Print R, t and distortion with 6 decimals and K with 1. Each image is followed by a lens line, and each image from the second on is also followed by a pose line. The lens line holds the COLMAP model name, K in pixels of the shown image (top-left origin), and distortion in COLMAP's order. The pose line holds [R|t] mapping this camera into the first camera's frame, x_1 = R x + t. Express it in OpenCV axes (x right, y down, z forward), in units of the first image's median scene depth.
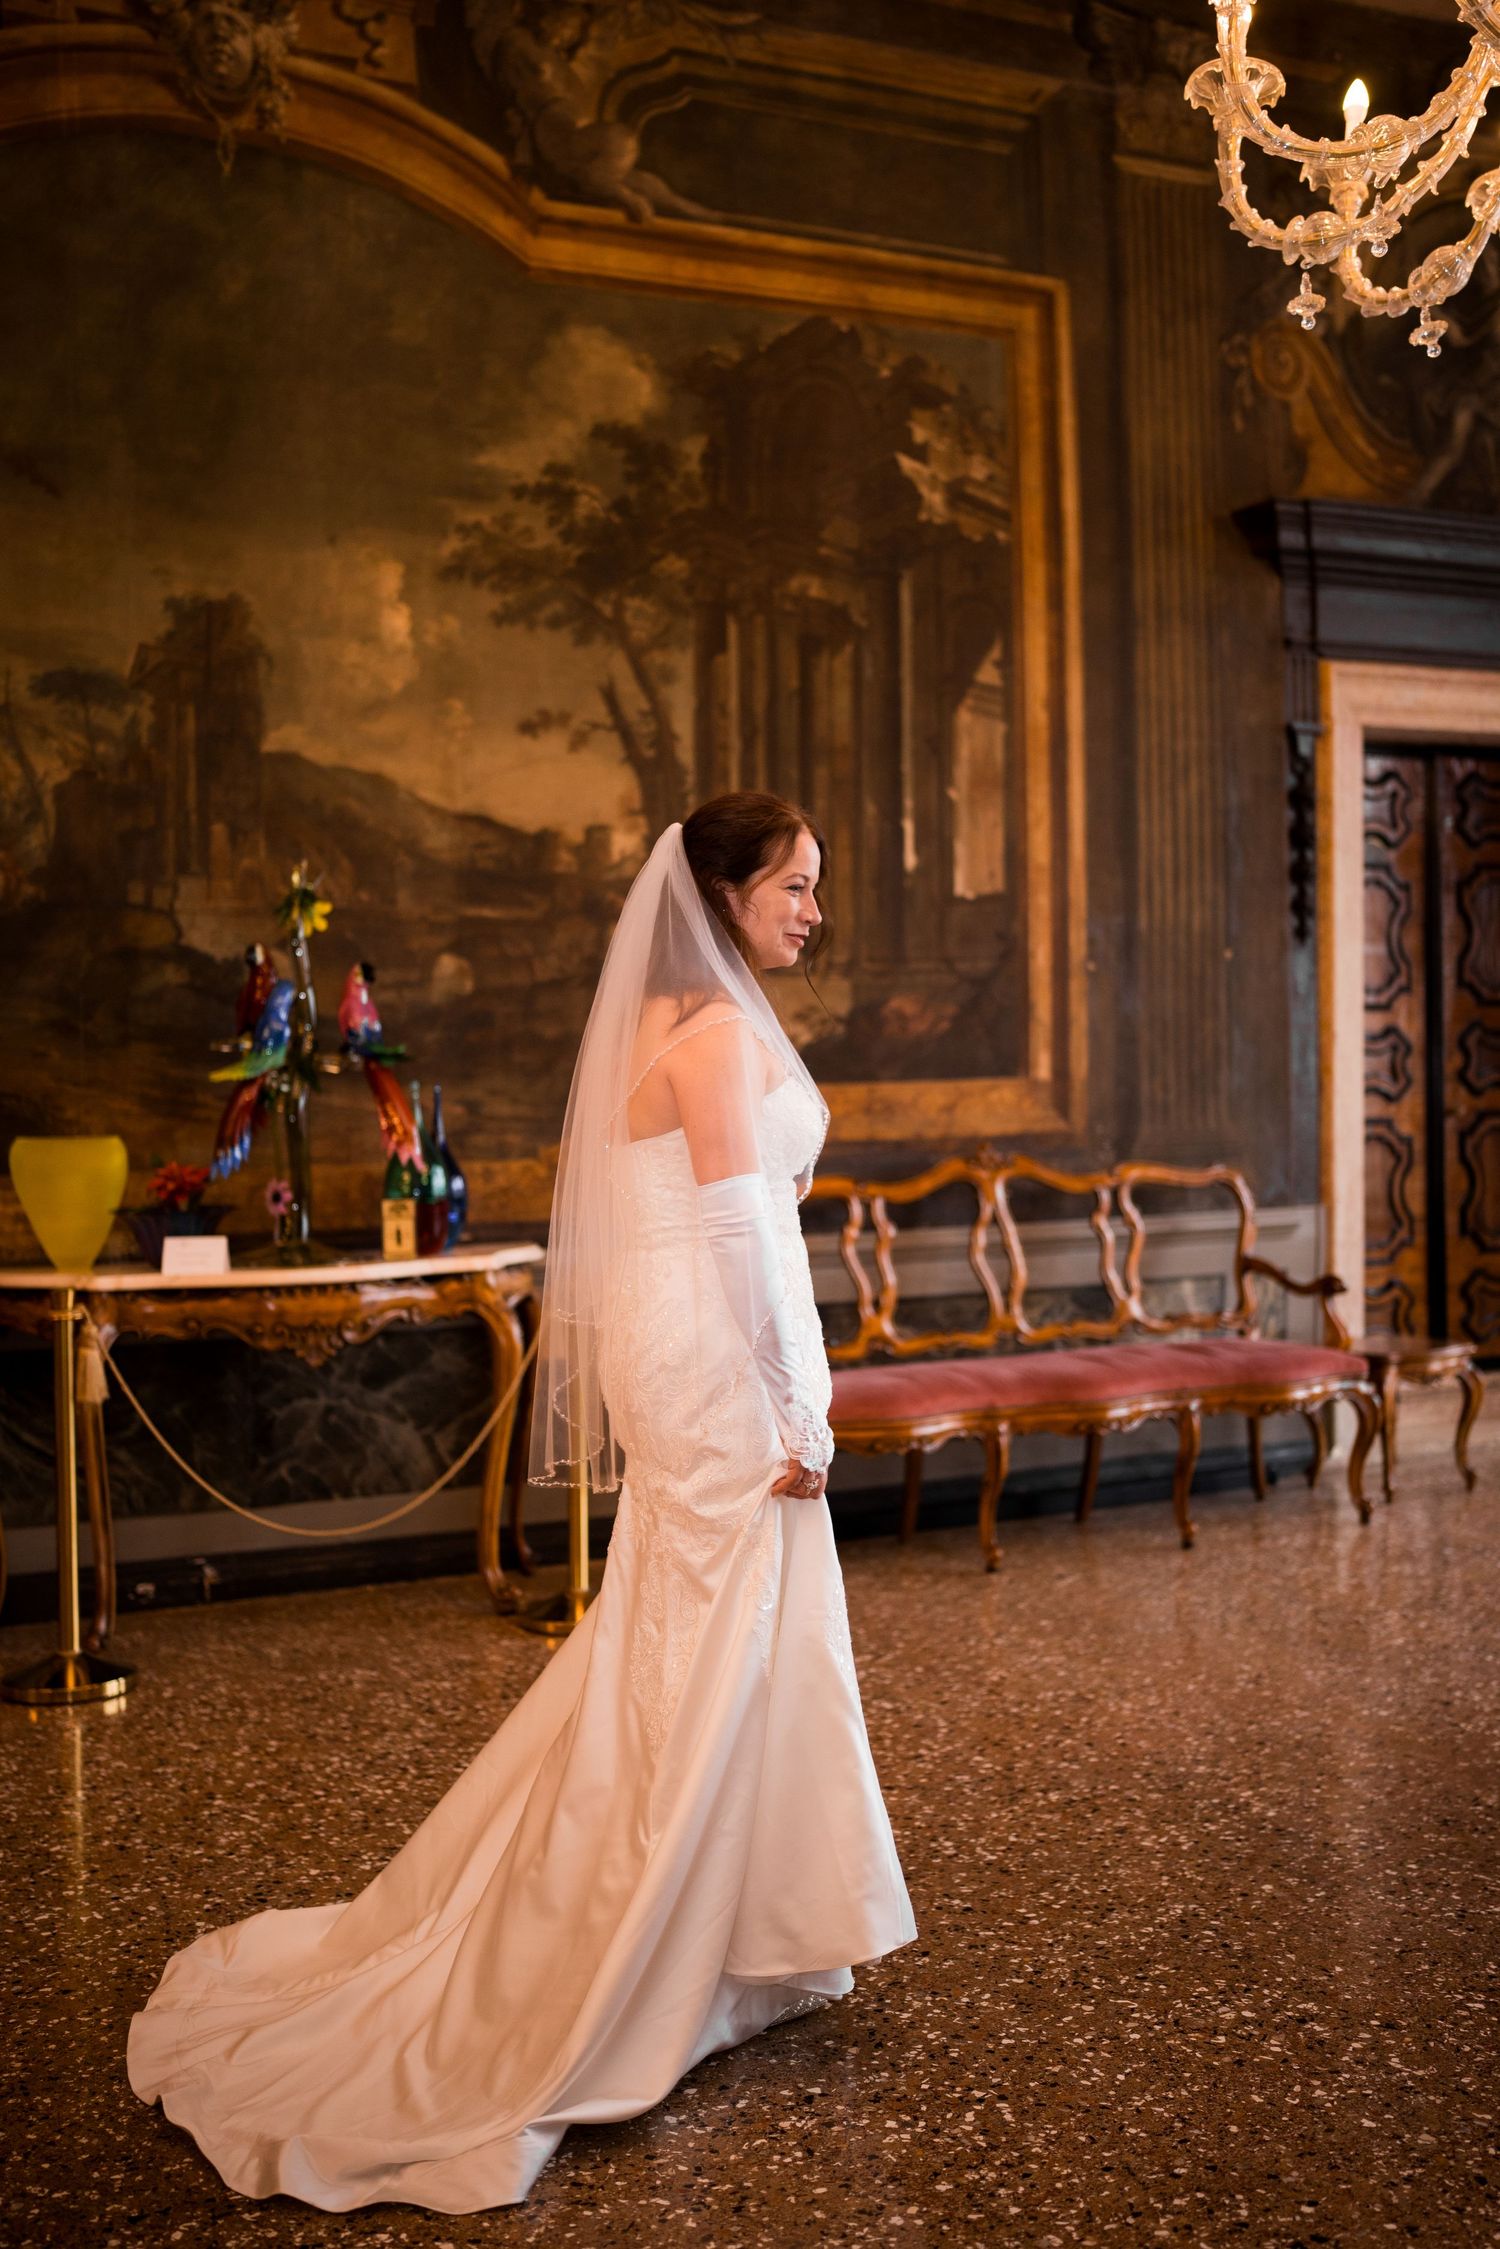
lens RADIAL K [[2234.9, 0, 743.8], [0, 2234.9, 1131.6], [0, 0, 1]] dist [-0.049854, 0.169014]
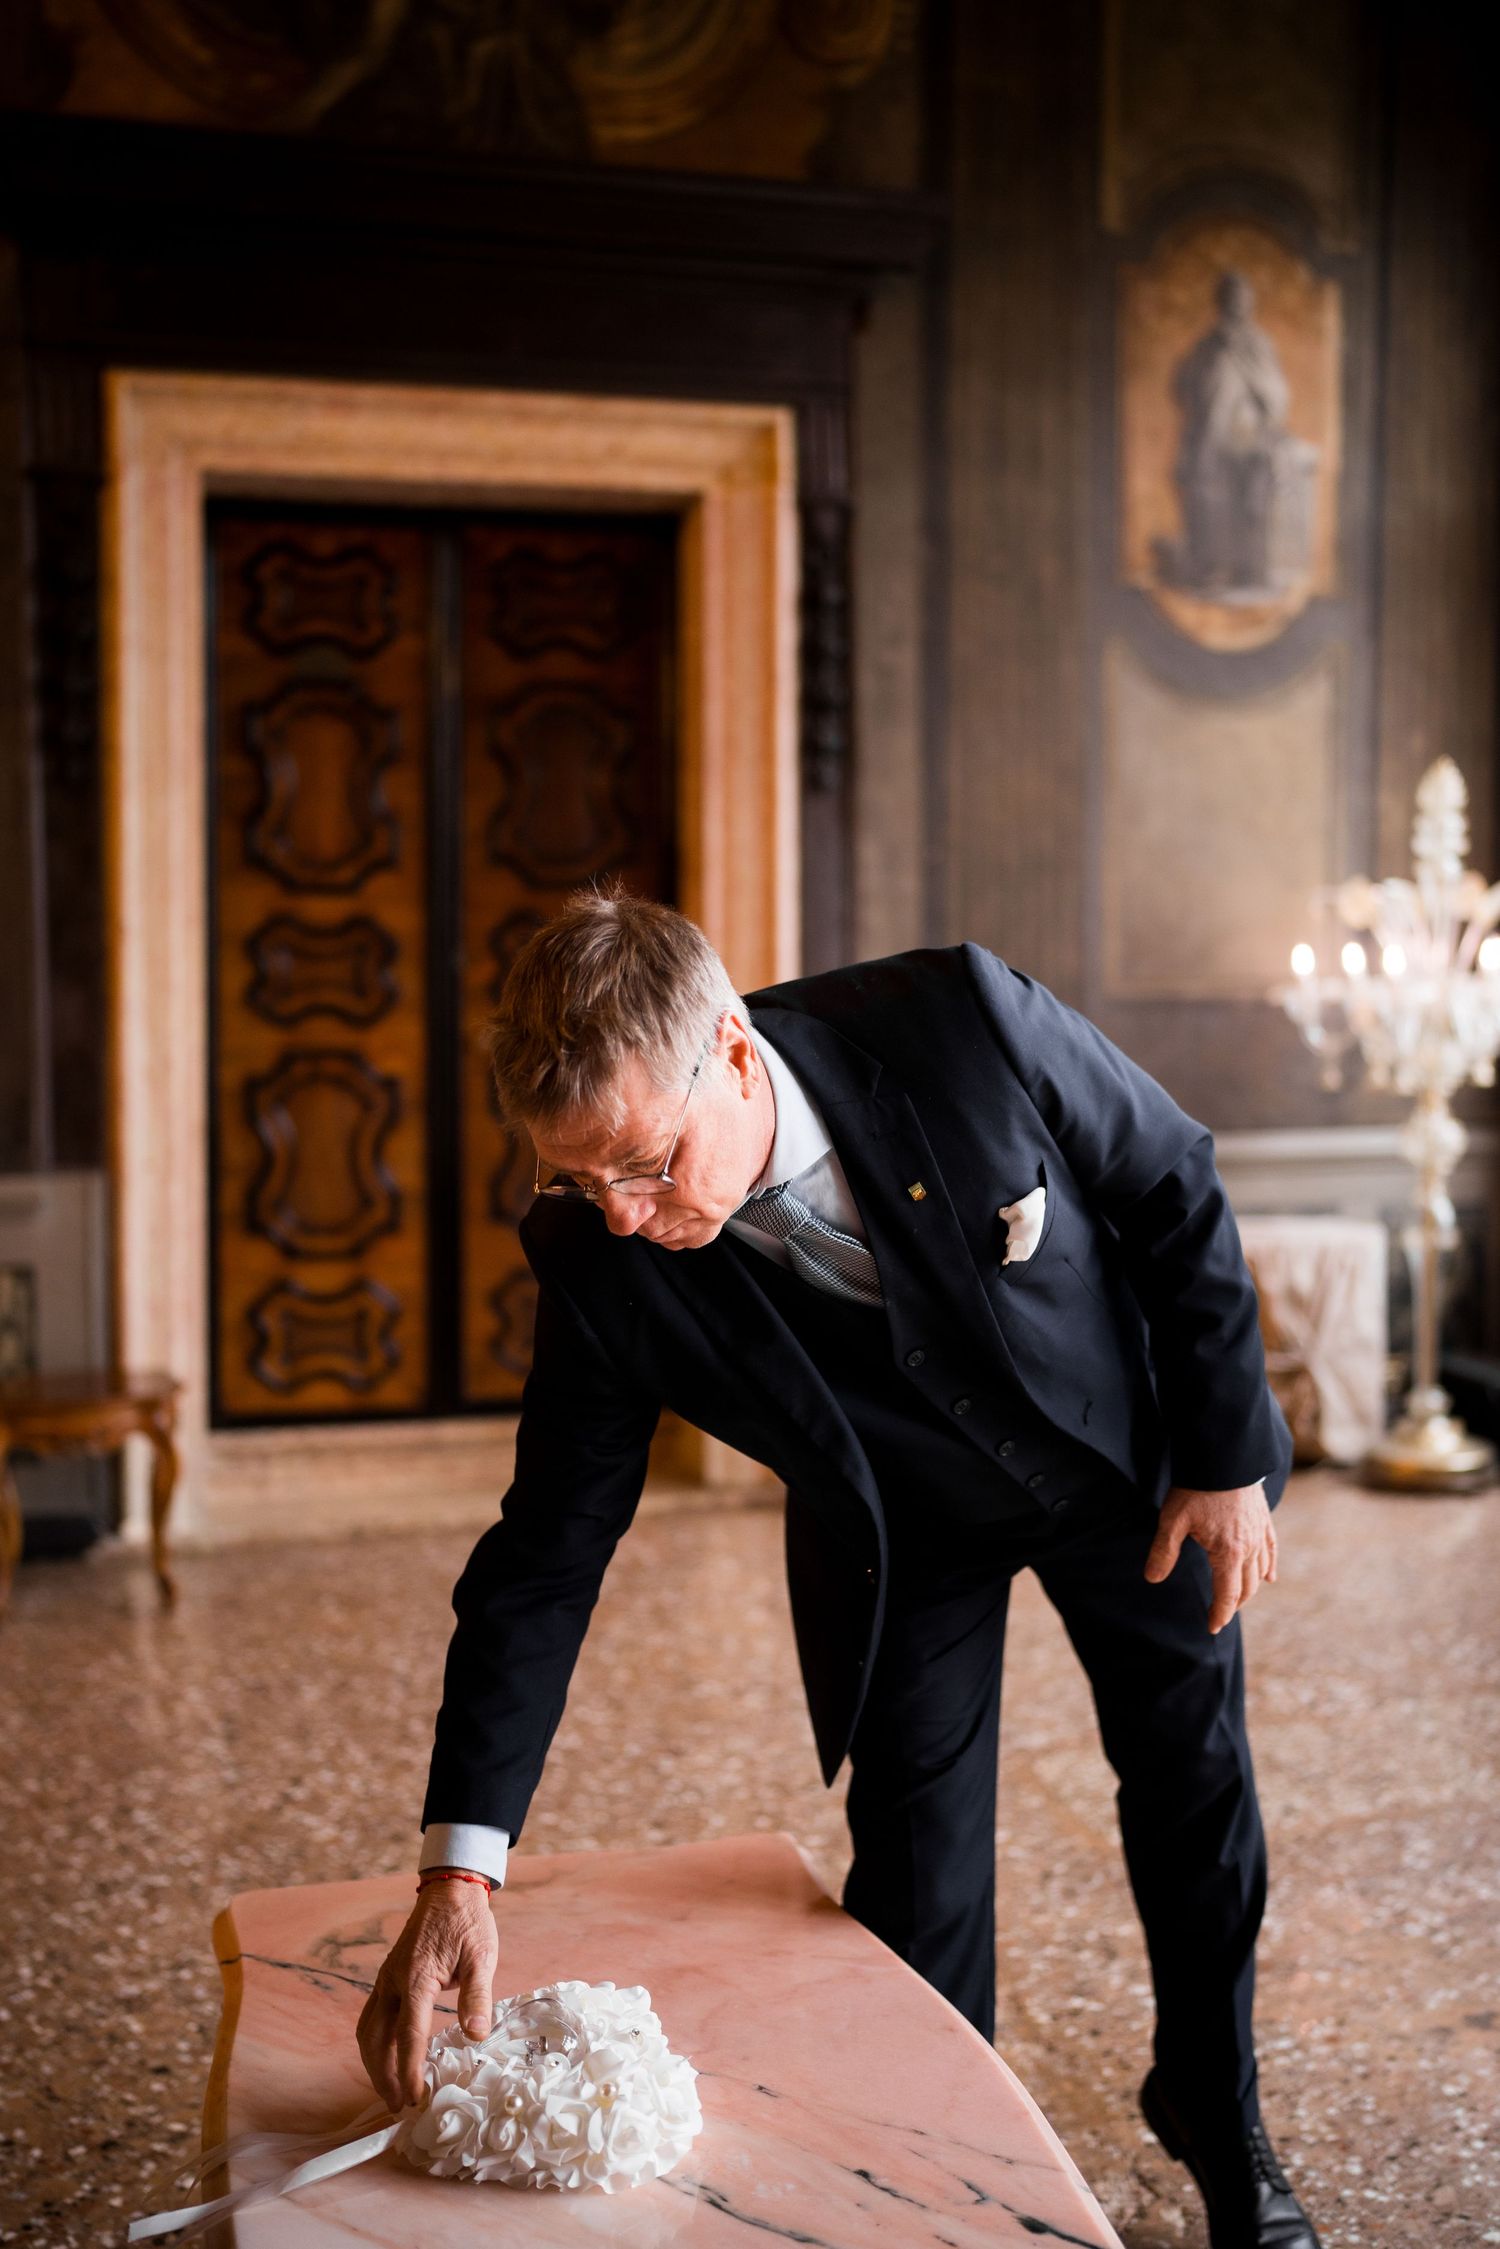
lens RADIAL K [[2234.9, 0, 743.8], [0, 2234.9, 1131.6], [0, 0, 1]] dist [-0.049854, 0.169014]
pose [[0.980383, 0.025146, -0.195492, 0.885349], [-0.018123, 0.999127, 0.037630, -0.015071], [0.196268, -0.033349, 0.979983, 0.555119]]
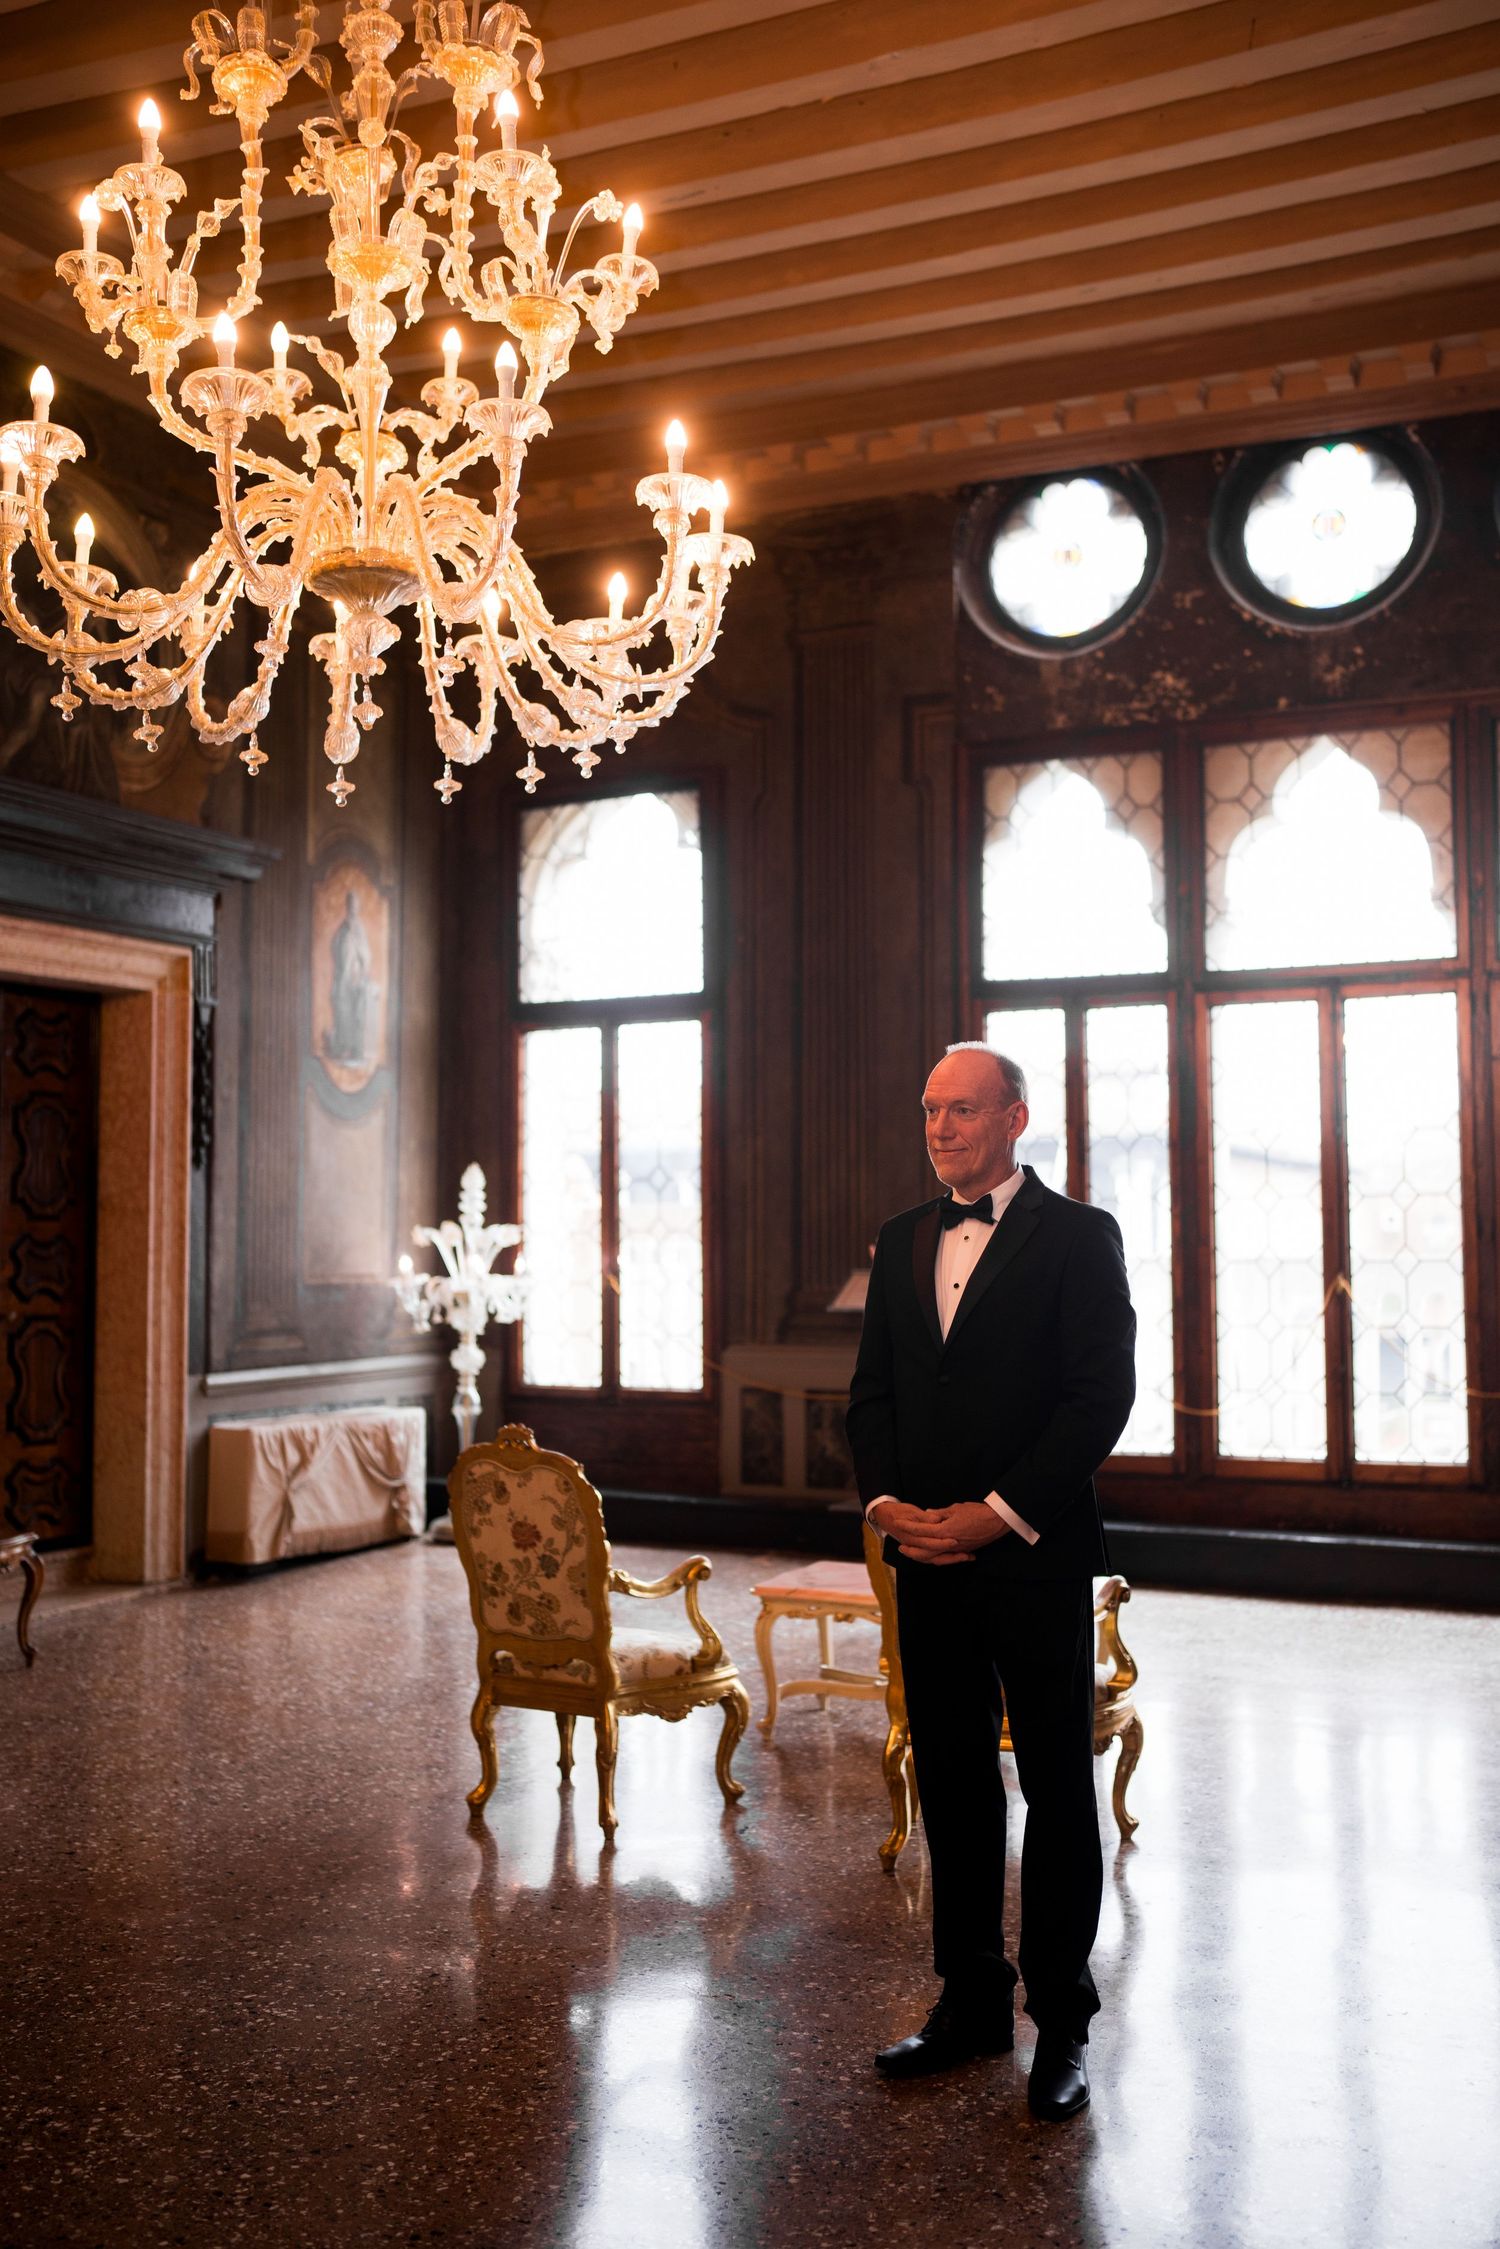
lens RADIAL K [[2234.9, 0, 743.8], [0, 2234.9, 1131.6], [0, 0, 1]] dist [-0.049854, 0.169014]
pose [[0.773889, 0.053510, 0.631057, -0.155445], [-0.004891, 0.996900, -0.078533, -0.025417], [-0.633303, 0.057689, 0.771751, -0.125472]]
